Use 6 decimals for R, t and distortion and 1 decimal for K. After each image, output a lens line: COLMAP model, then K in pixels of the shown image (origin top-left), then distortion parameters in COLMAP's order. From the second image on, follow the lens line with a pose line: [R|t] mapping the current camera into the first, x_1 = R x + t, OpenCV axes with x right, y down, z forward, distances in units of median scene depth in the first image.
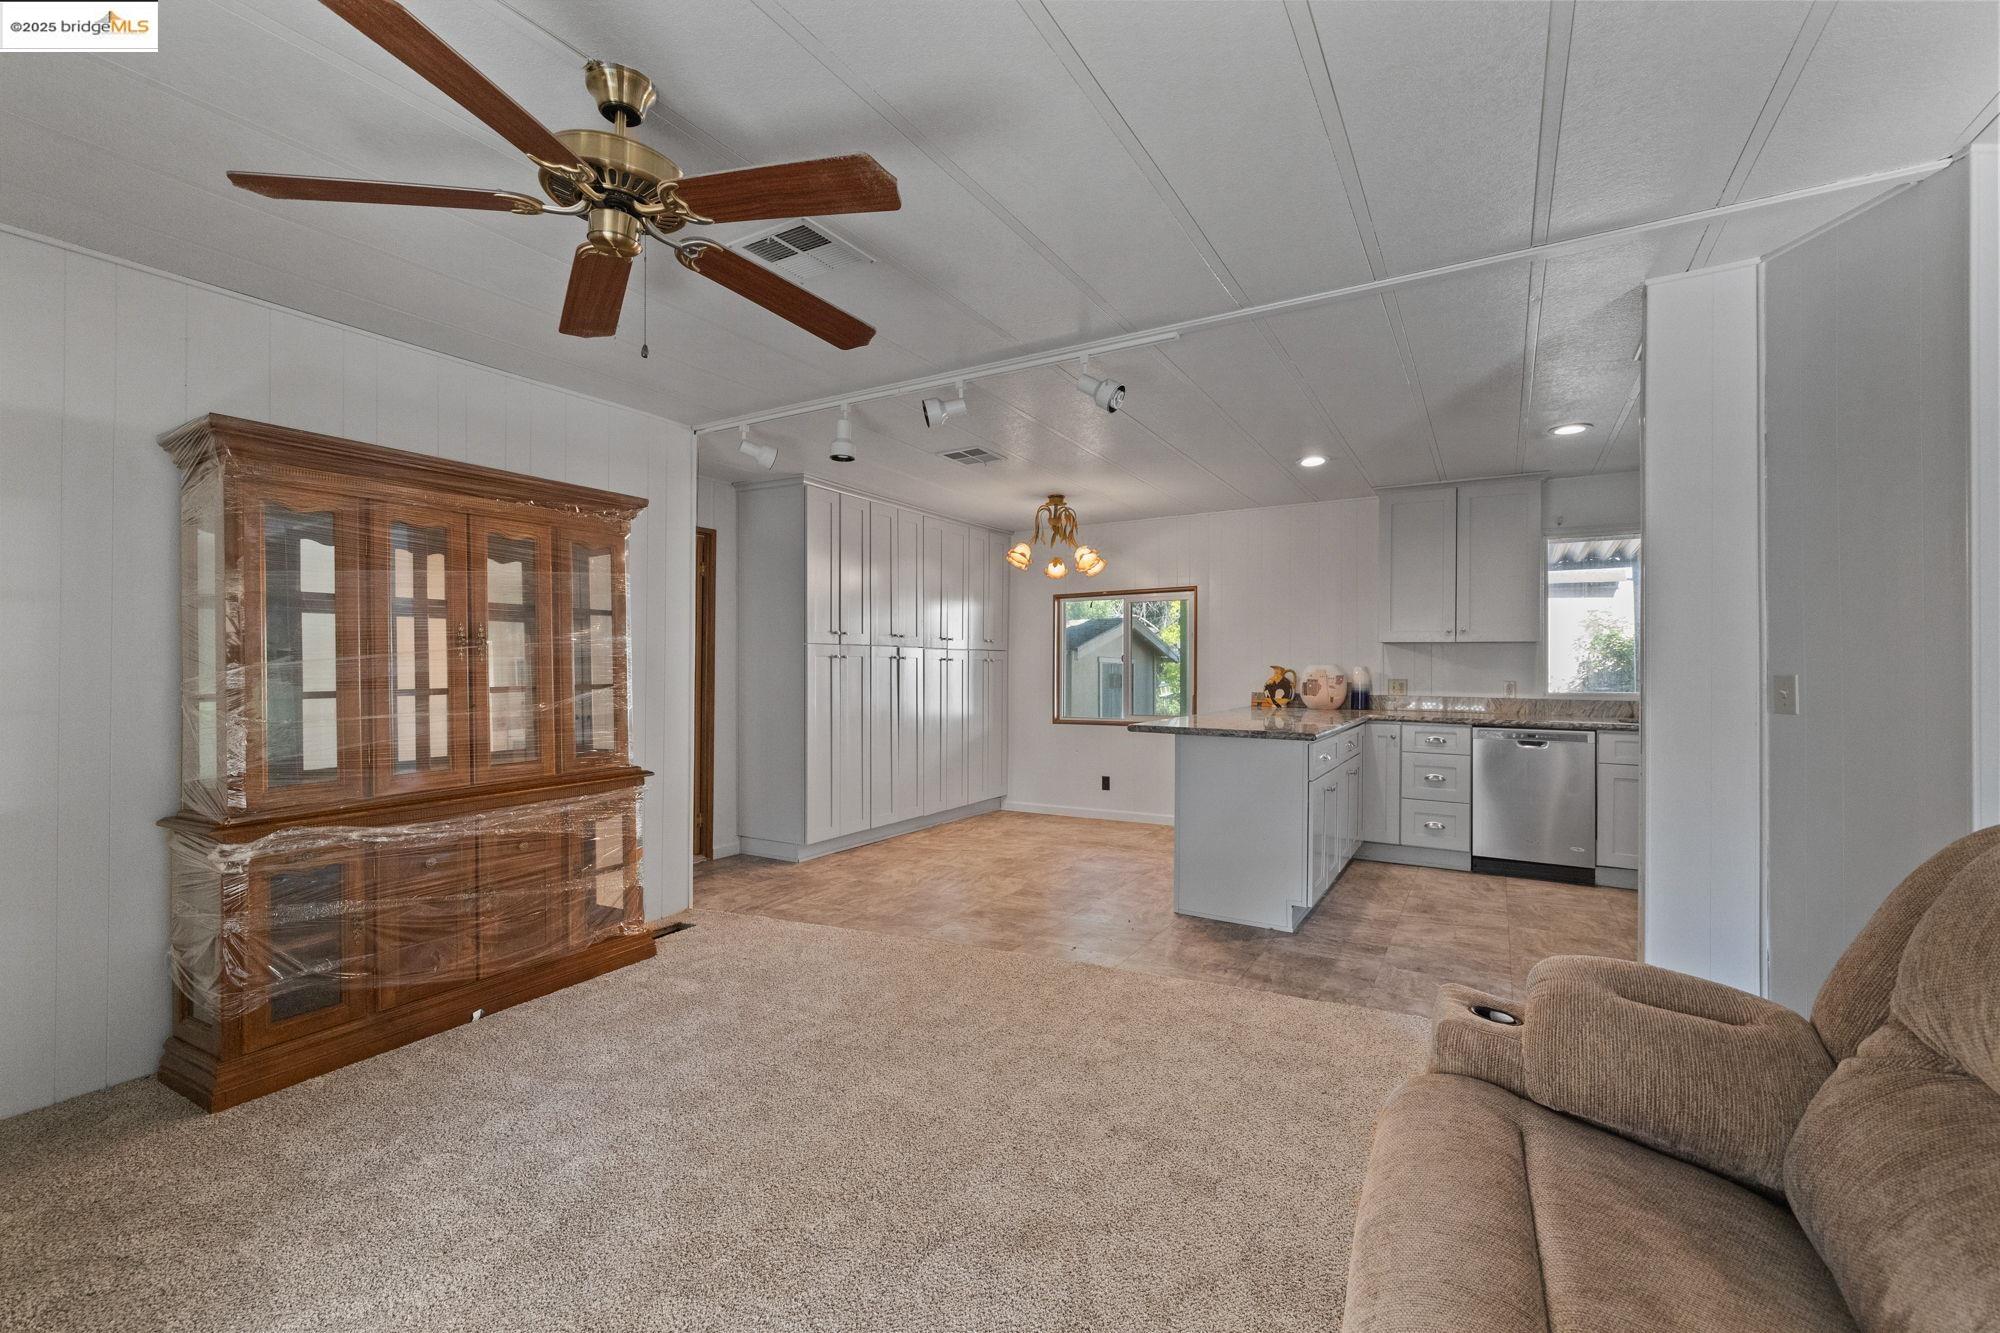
lens RADIAL K [[840.6, 0, 1000.2], [0, 840.6, 660.7], [0, 0, 1]] dist [-0.000815, 0.000019]
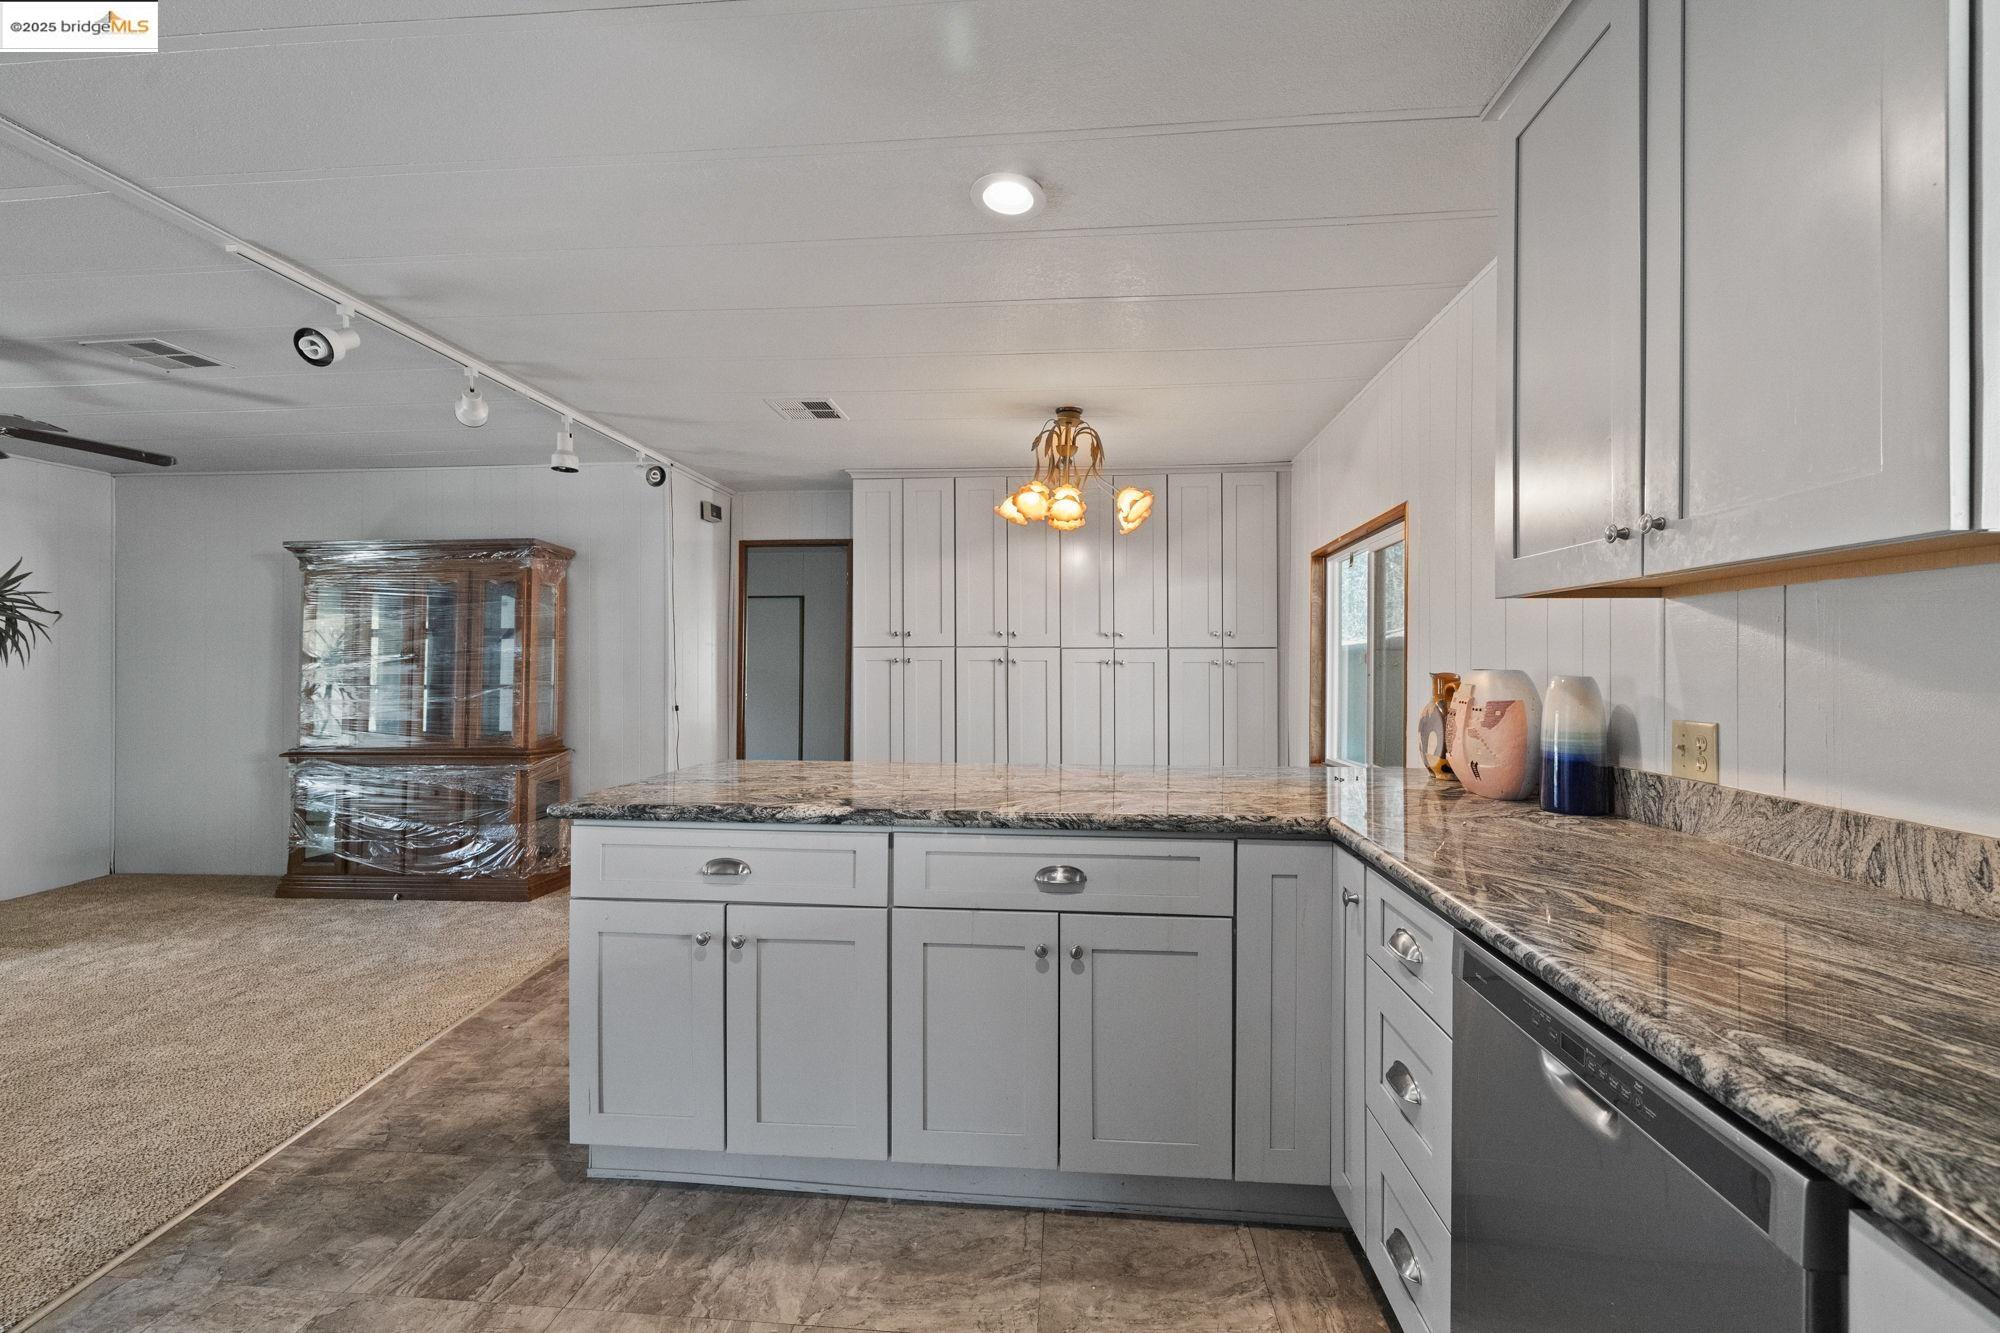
lens RADIAL K [[836.8, 0, 1001.8], [0, 836.8, 664.9], [0, 0, 1]] dist [0.001525, 0.000096]
pose [[0.432174, -0.005095, -0.901776, 0.677395], [0.004145, 0.999985, -0.003664, 0.003516], [0.901781, -0.002155, 0.432188, 0.729070]]
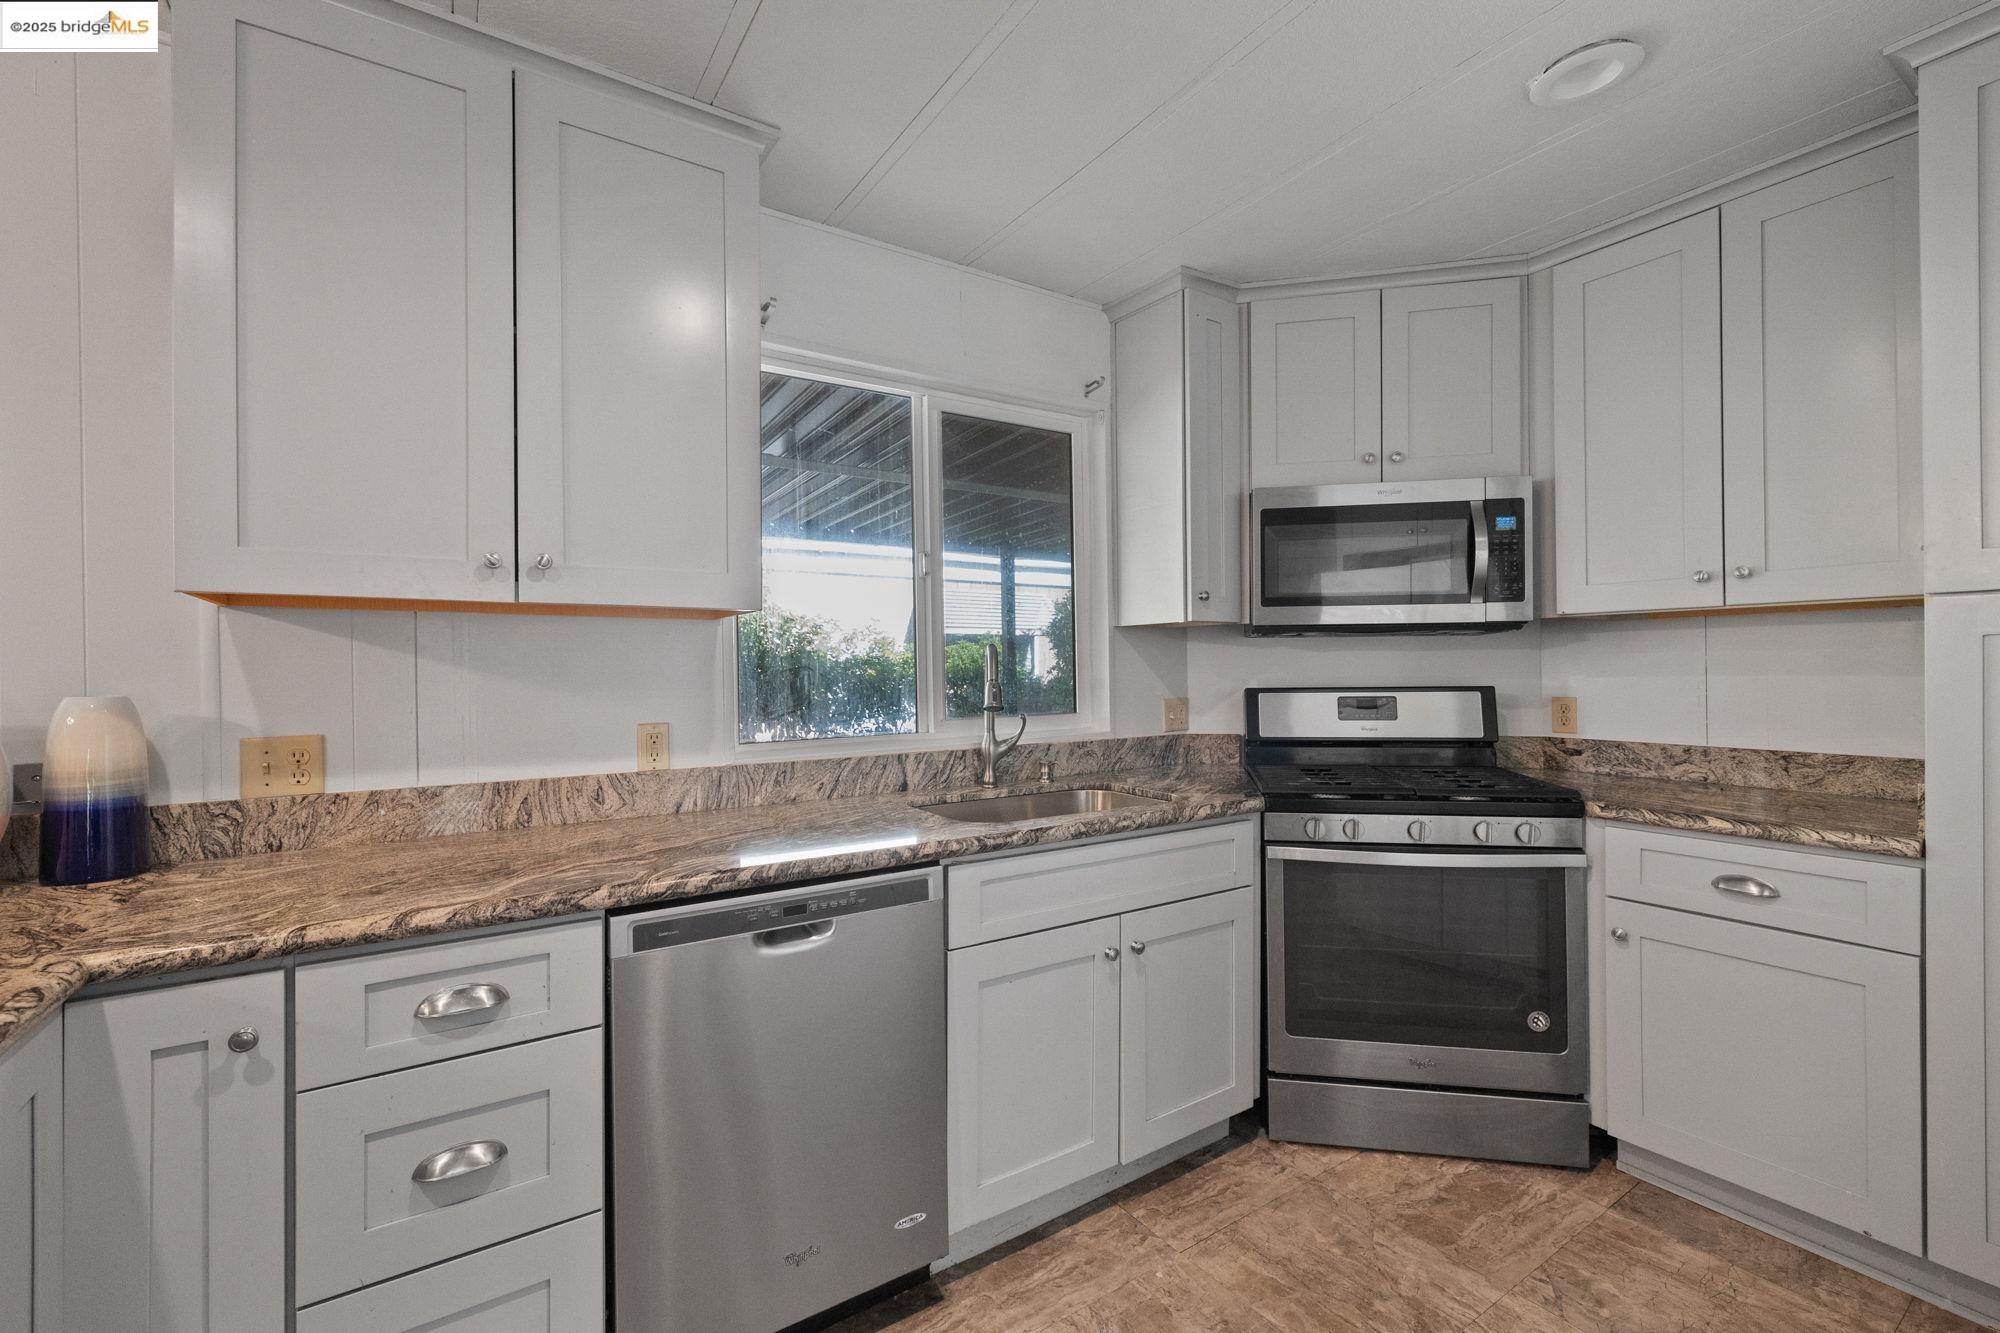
lens RADIAL K [[846.4, 0, 1009.5], [0, 846.4, 669.8], [0, 0, 1]] dist [0.000418, 0.000480]
pose [[0.428663, -0.010893, 0.903399, 0.352390], [0.009996, 0.999923, 0.007314, 0.000497], [-0.903409, 0.005895, 0.428739, 0.722518]]
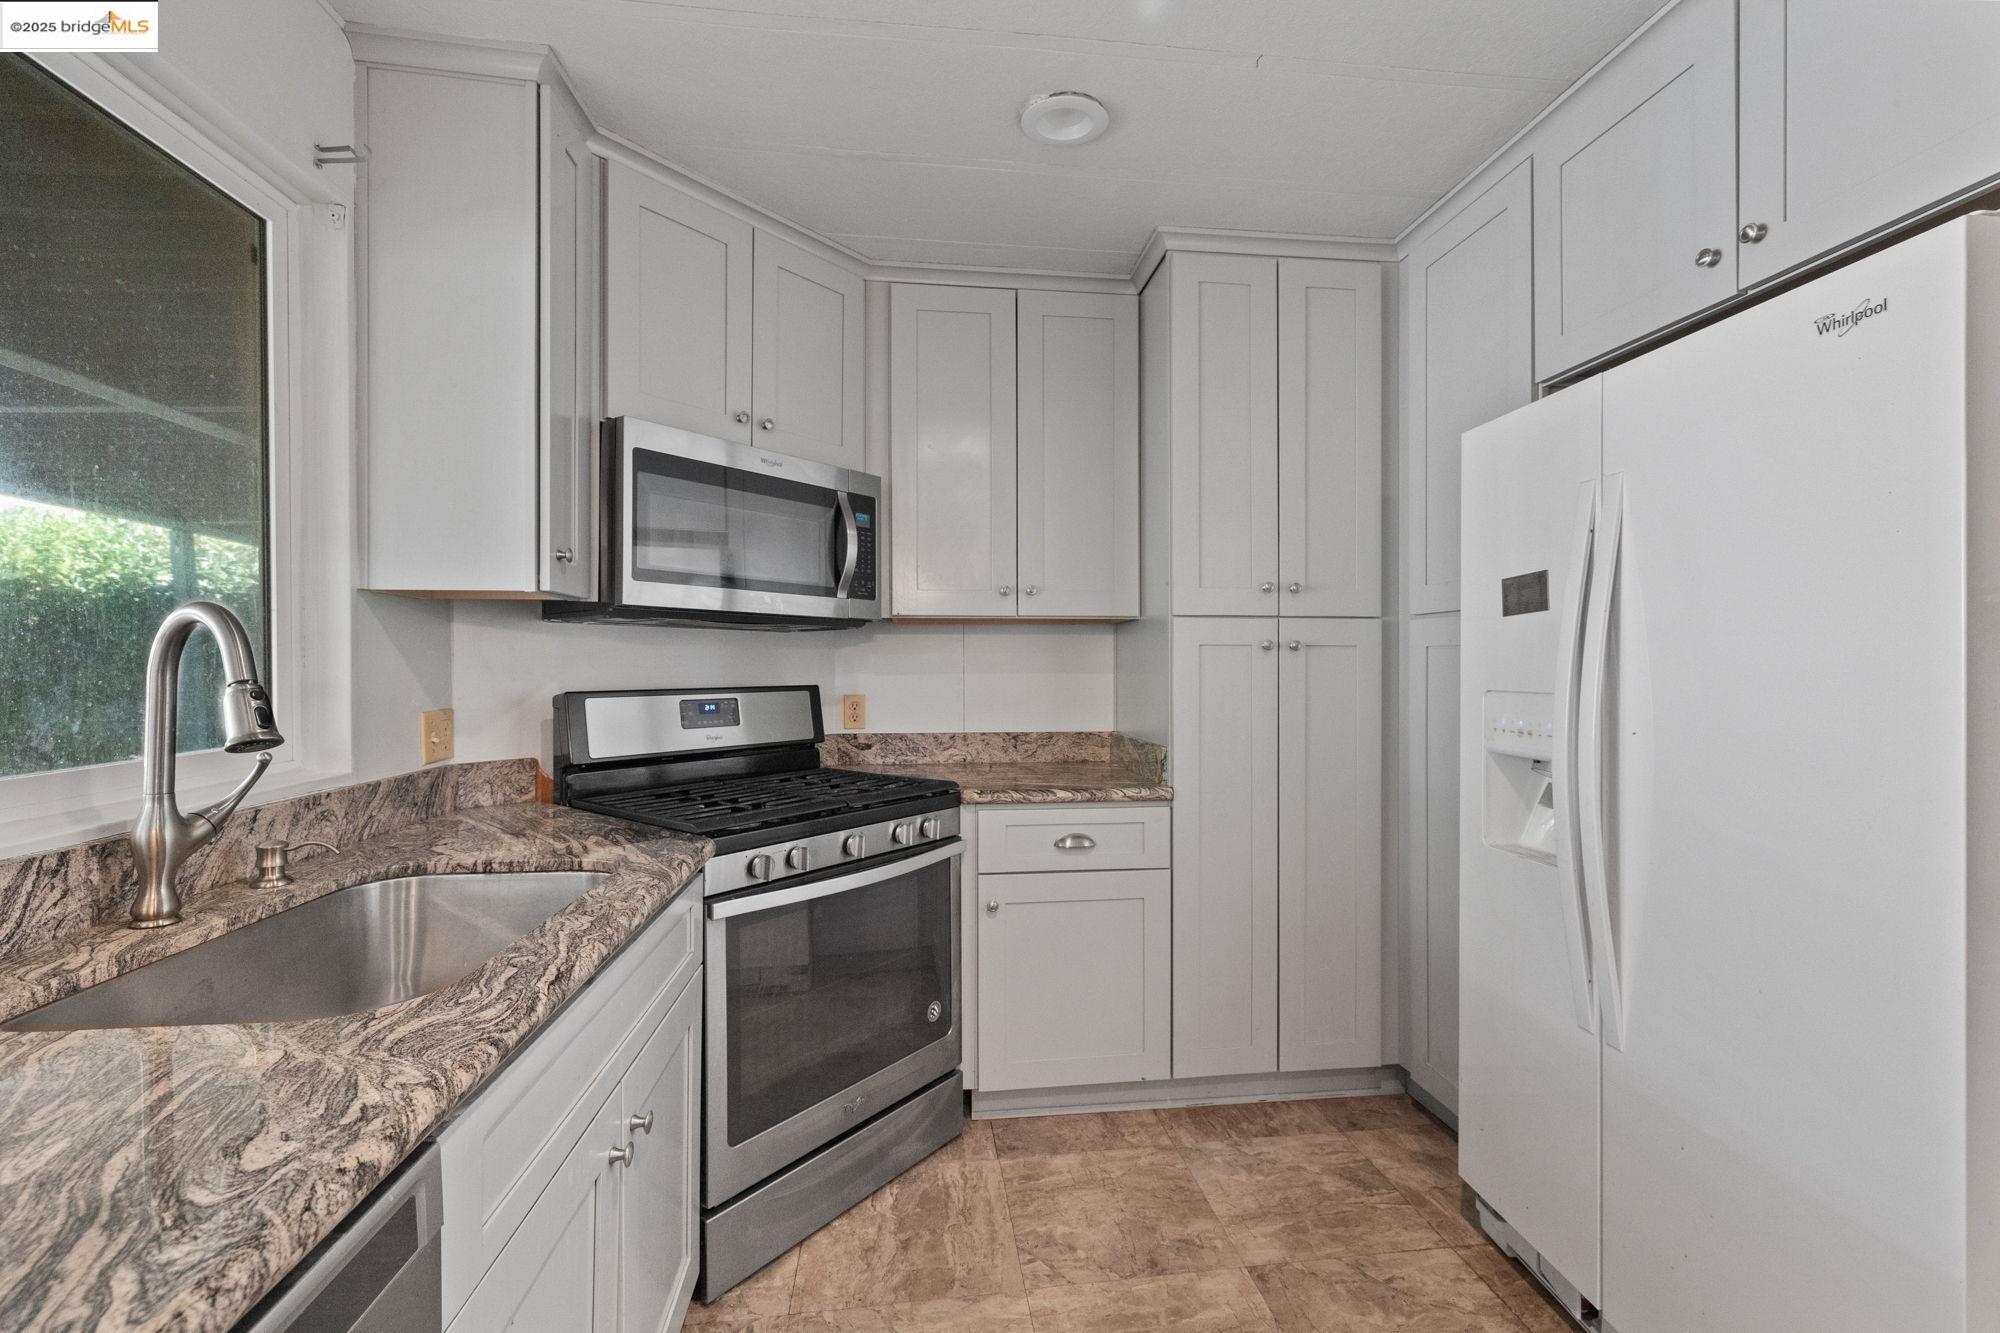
lens RADIAL K [[844.9, 0, 1008.6], [0, 844.9, 664.0], [0, 0, 1]] dist [-0.001525, -0.000140]
pose [[-0.614369, -0.002587, 0.789014, 0.473018], [-0.003676, 0.999993, 0.000416, 0.003970], [-0.789010, -0.002645, -0.614375, 0.888046]]
